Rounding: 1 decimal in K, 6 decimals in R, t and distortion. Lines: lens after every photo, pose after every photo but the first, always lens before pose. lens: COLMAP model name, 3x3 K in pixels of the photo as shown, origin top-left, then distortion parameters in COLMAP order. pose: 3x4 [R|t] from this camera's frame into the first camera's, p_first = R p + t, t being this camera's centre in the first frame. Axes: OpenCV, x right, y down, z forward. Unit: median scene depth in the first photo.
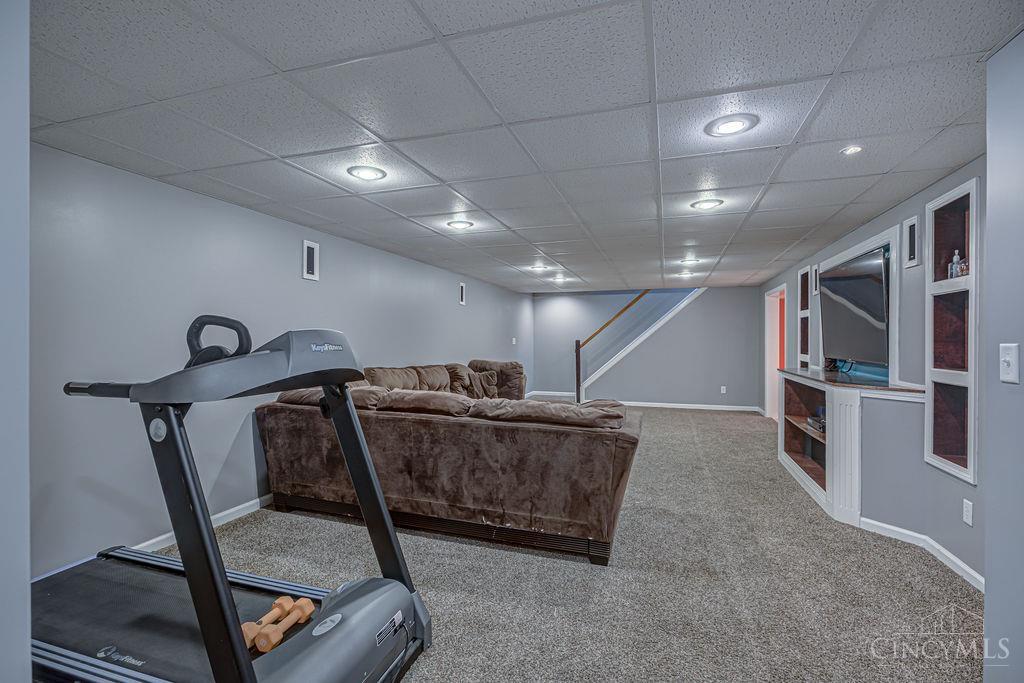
lens RADIAL K [[464.1, 0, 512.0], [0, 464.1, 341.8], [0, 0, 1]] dist [-0.004695, 0.000737]
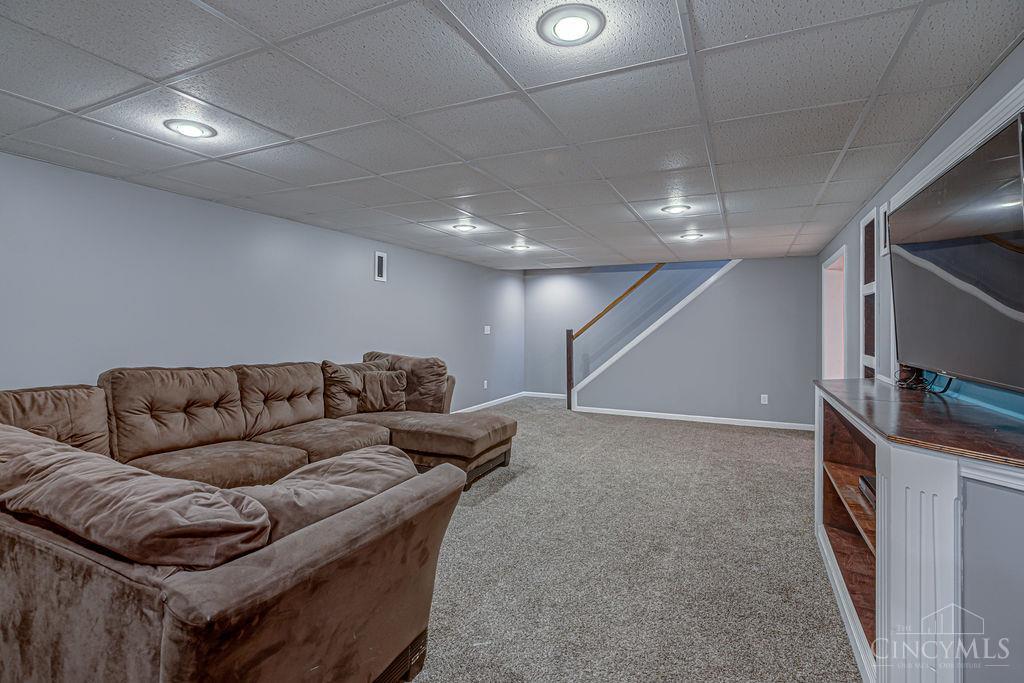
lens RADIAL K [[464.1, 0, 518.7], [0, 464.1, 324.8], [0, 0, 1]] dist [-0.004695, 0.000737]
pose [[0.990115, 0.007645, -0.140051, 0.244586], [-0.009344, 0.999890, -0.011479, -0.002041], [0.139947, 0.012675, 0.990078, 0.312809]]
